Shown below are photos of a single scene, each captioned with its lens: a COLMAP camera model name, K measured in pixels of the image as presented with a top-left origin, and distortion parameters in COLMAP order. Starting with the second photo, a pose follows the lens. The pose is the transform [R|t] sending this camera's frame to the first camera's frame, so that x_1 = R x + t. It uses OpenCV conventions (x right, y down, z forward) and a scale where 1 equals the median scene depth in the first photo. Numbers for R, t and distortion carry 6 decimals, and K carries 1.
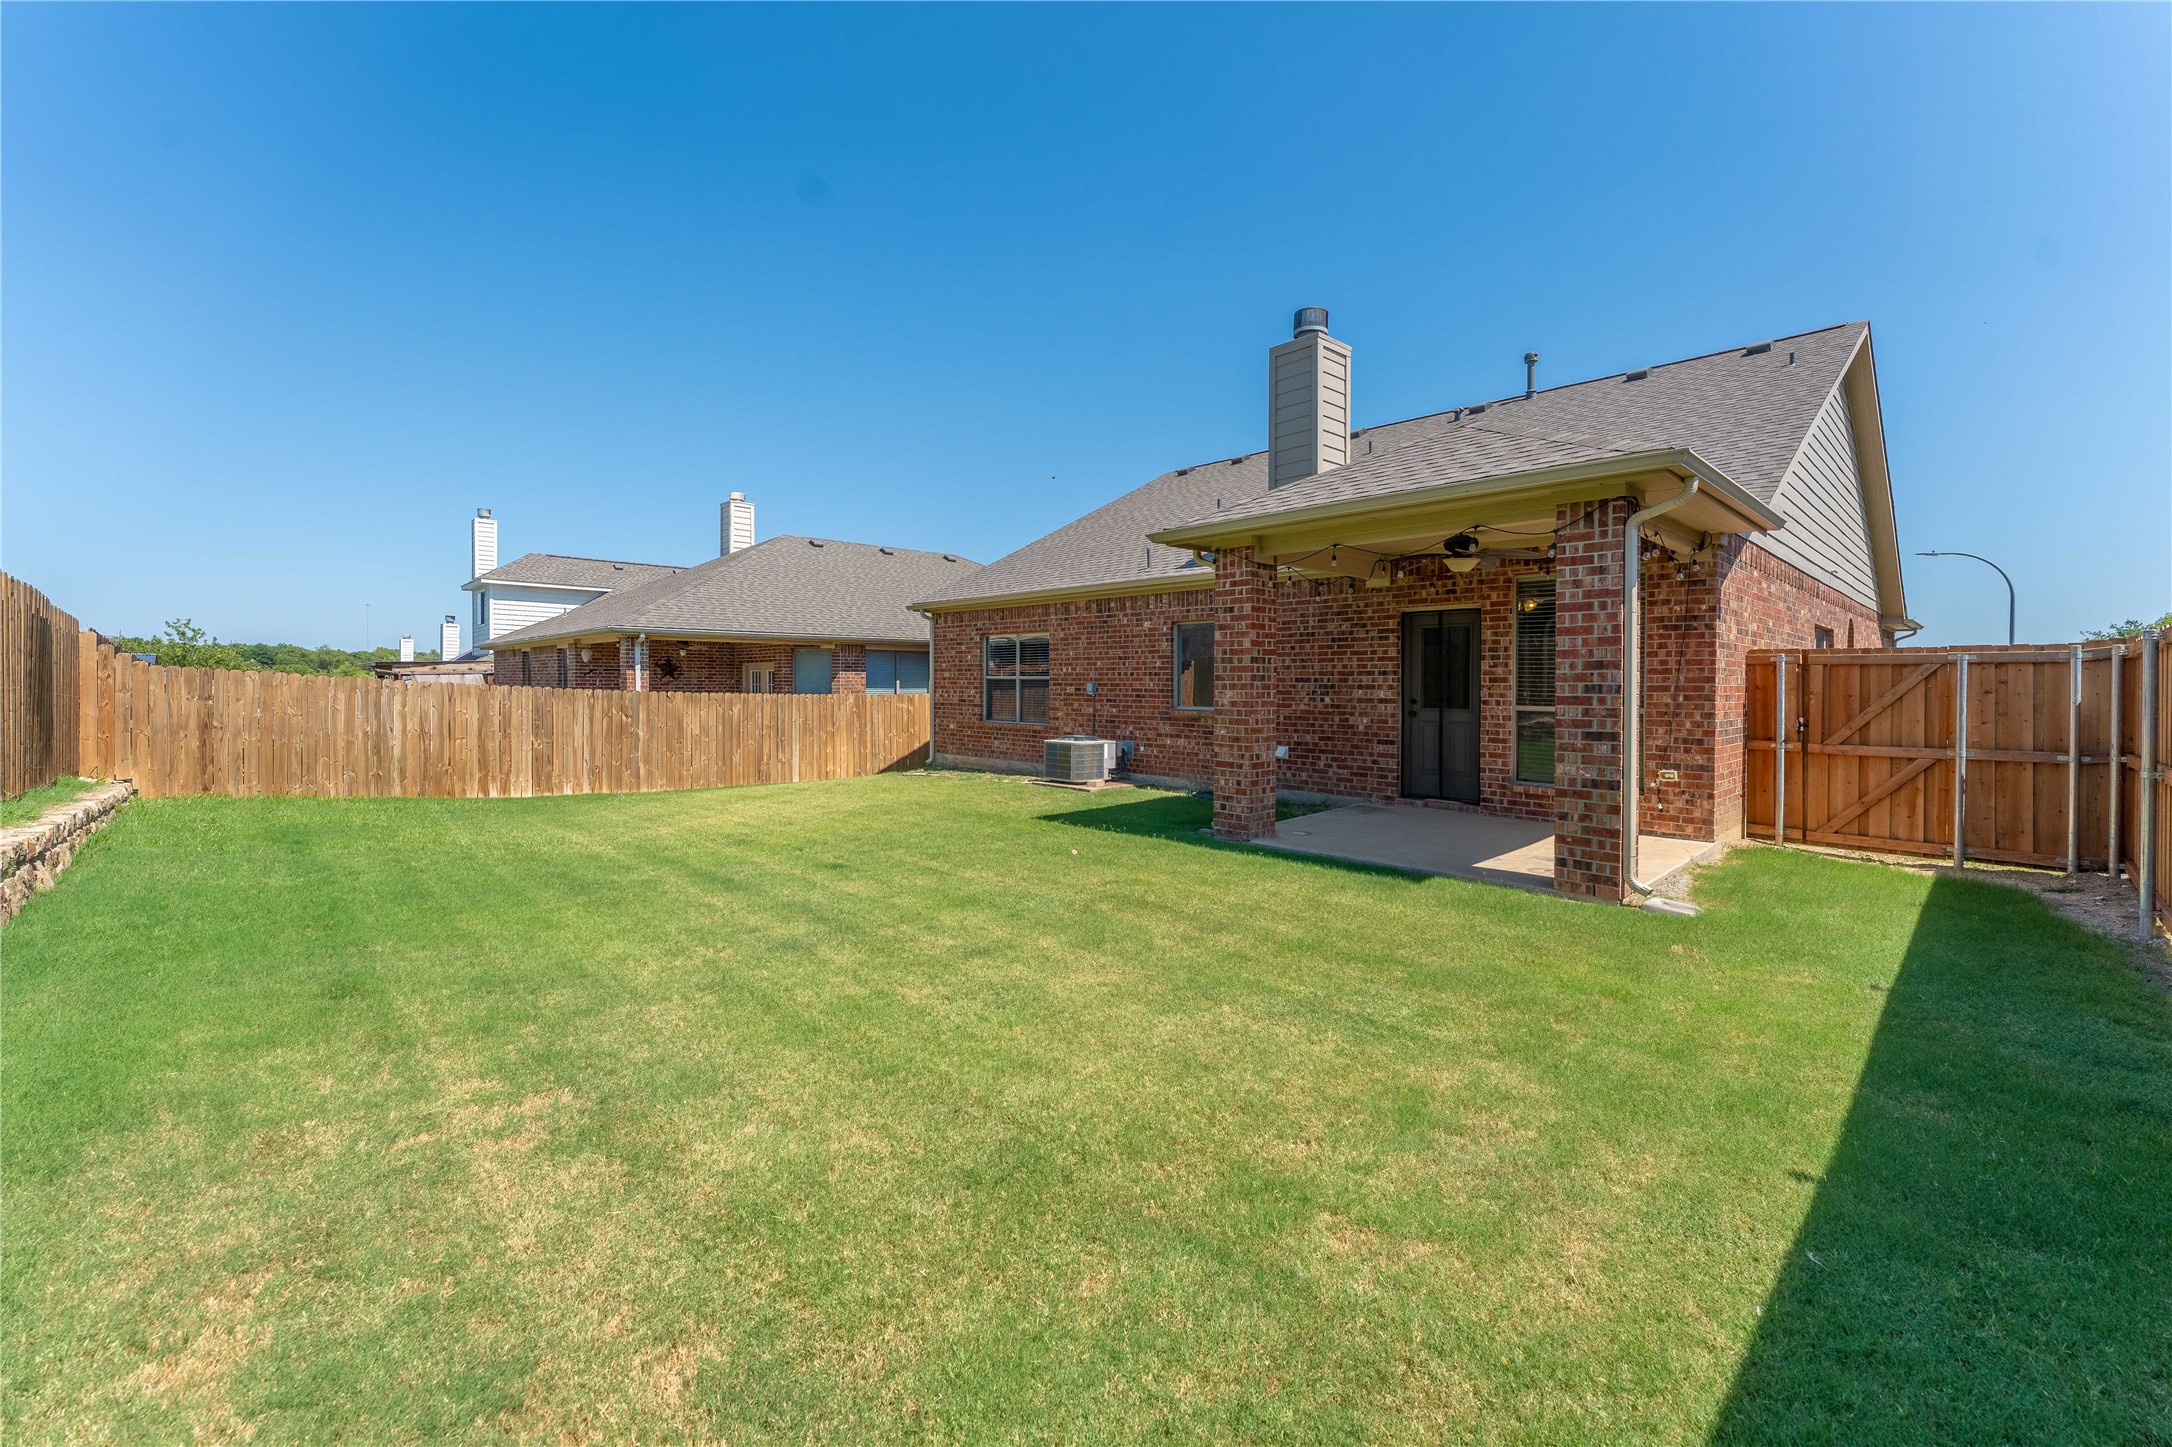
lens RADIAL K [[883.9, 0, 1087.9], [0, 883.9, 686.2], [0, 0, 1]] dist [-0.003982, 0.000579]
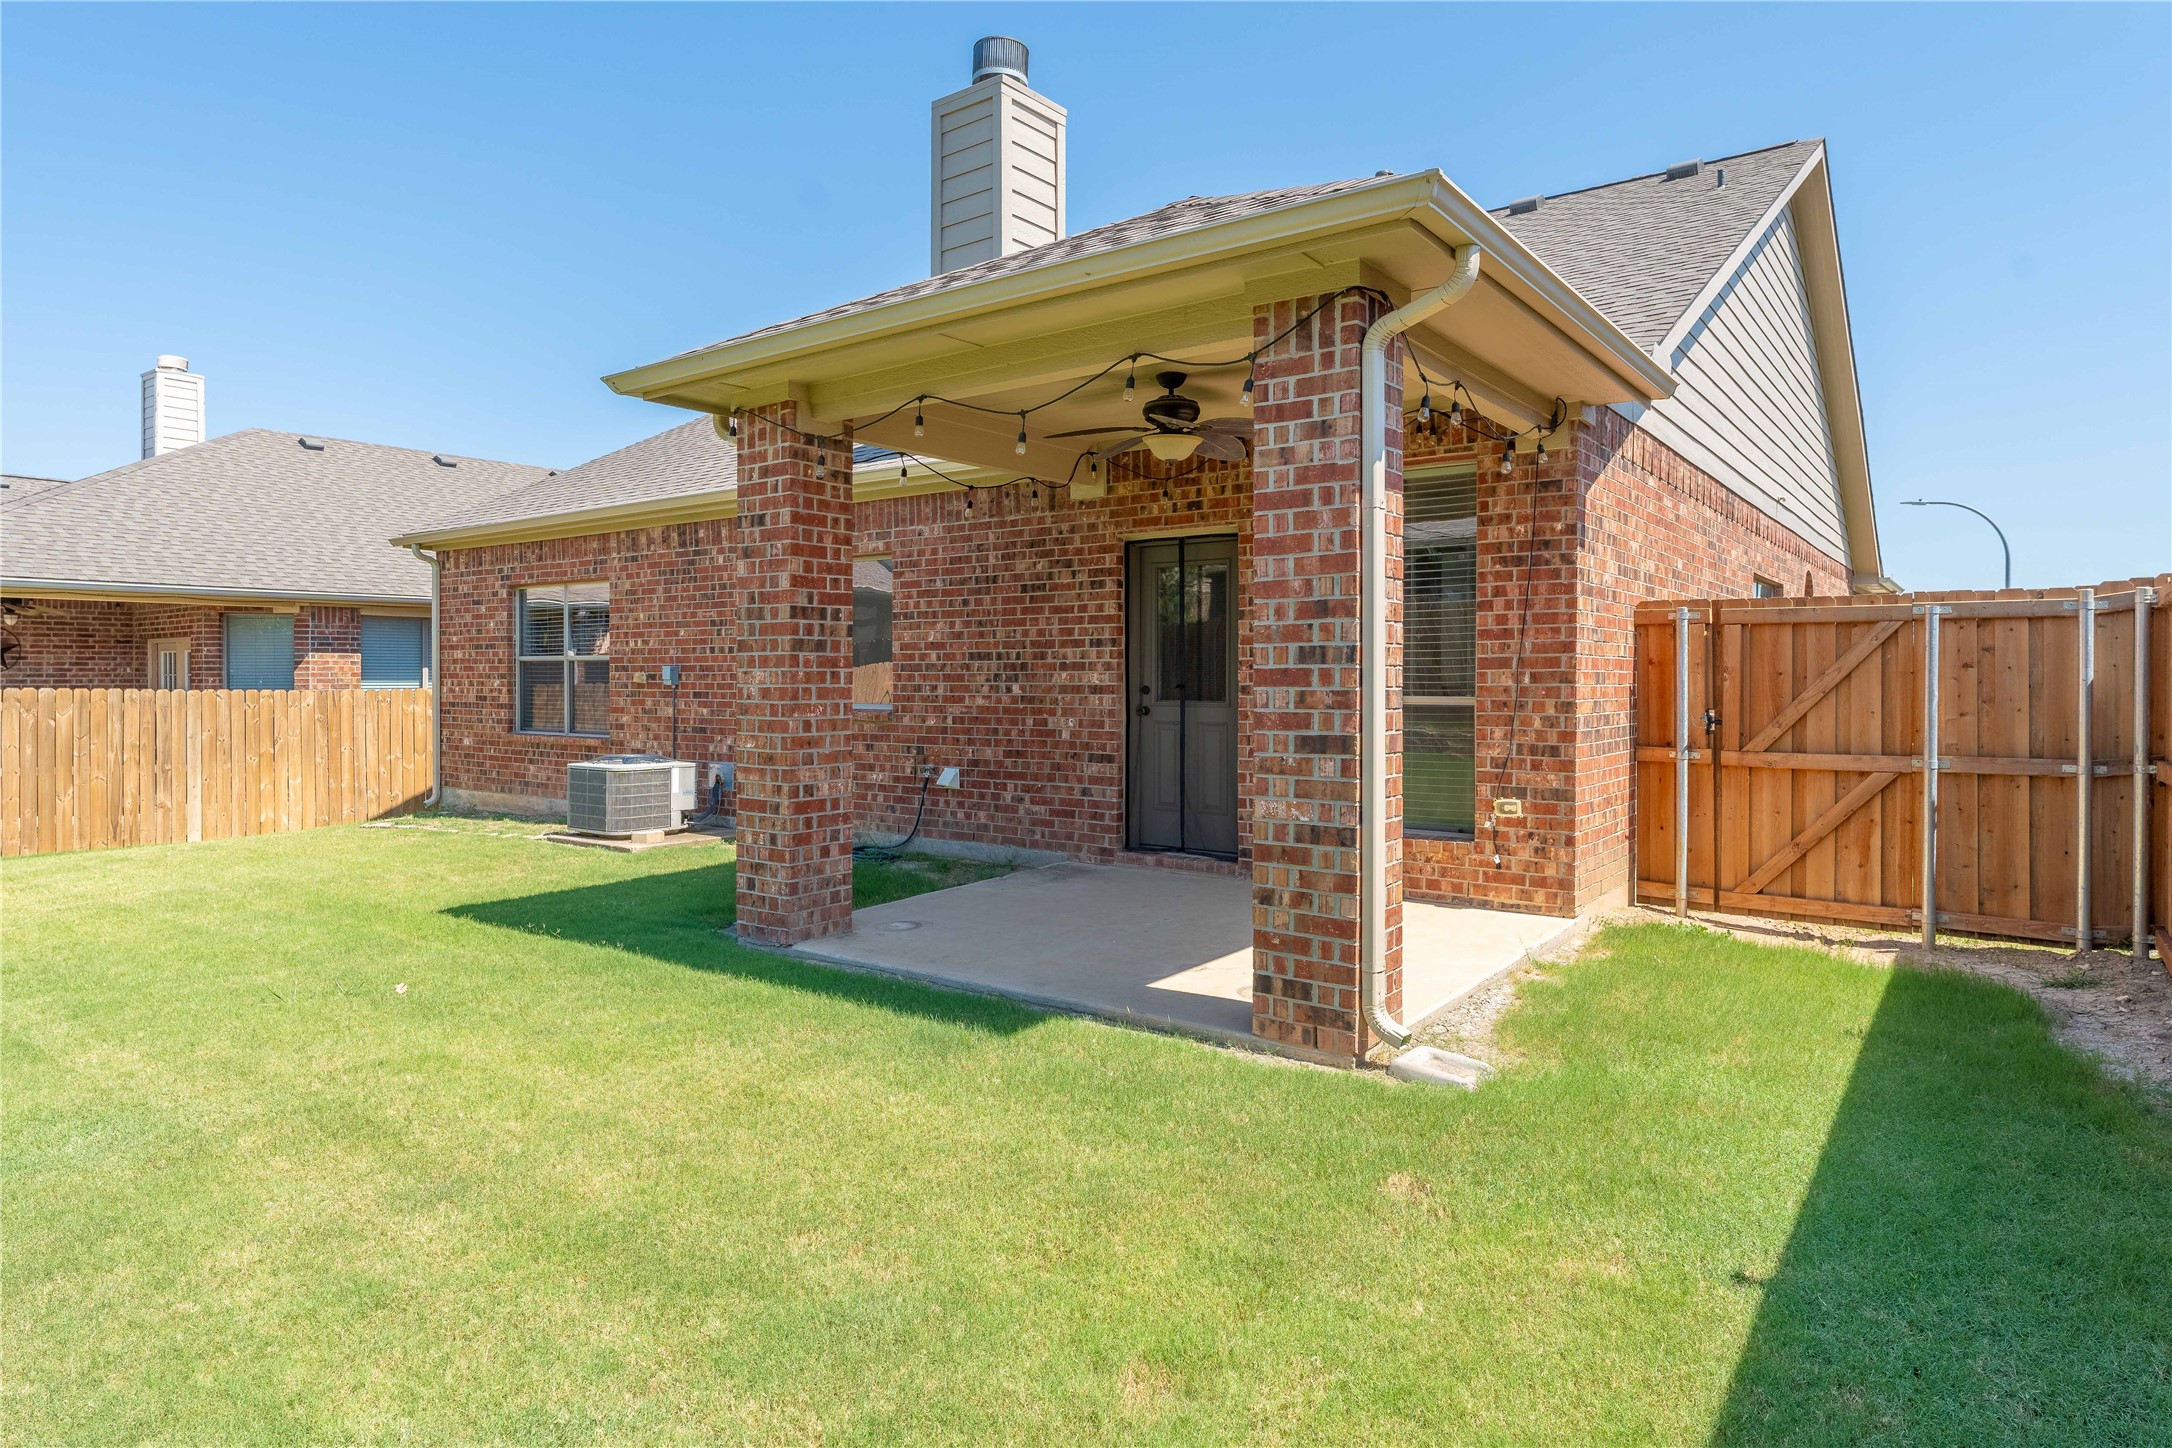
lens RADIAL K [[1239.7, 0, 1095.1], [0, 1239.7, 682.6], [0, 0, 1]] dist [-0.002299, -0.003234]
pose [[0.985013, -0.005759, 0.172382, 0.188094], [0.005548, 0.999983, 0.001706, 0.010528], [-0.172389, -0.000724, 0.985029, 0.174462]]
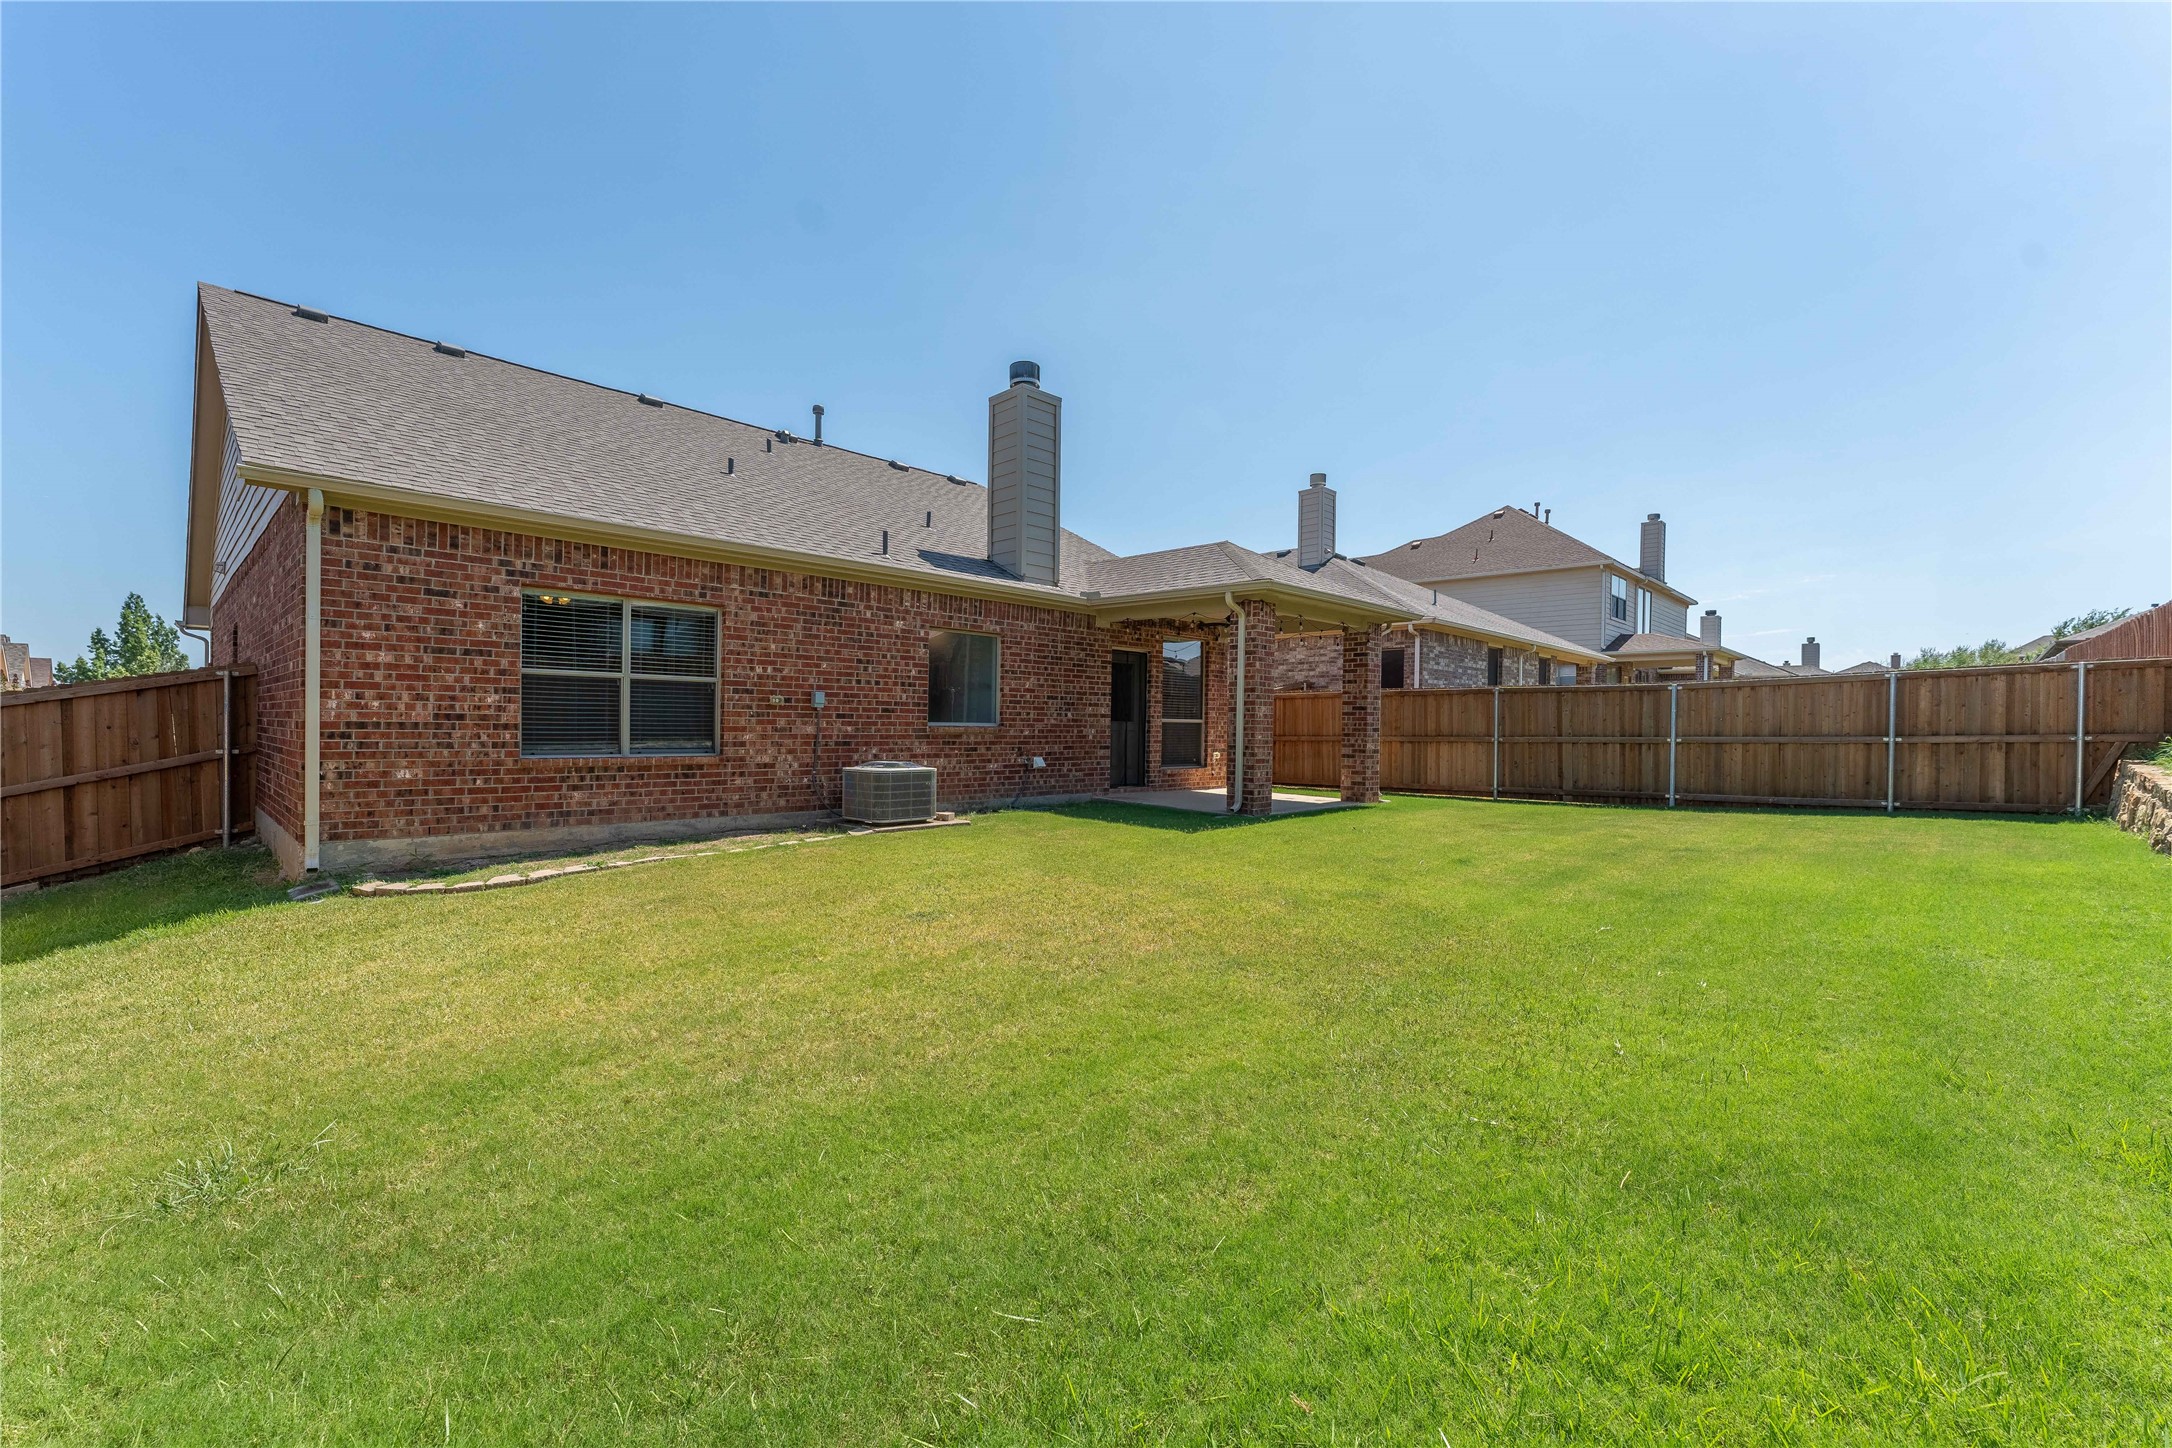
lens RADIAL K [[902.5, 0, 1083.0], [0, 902.5, 722.3], [0, 0, 1]] dist [-0.003657, -0.000101]
pose [[-0.037787, -0.003156, 0.999281, -0.987855], [-0.009937, 0.999947, 0.002782, 0.022958], [-0.999236, -0.009825, -0.037816, 1.077868]]
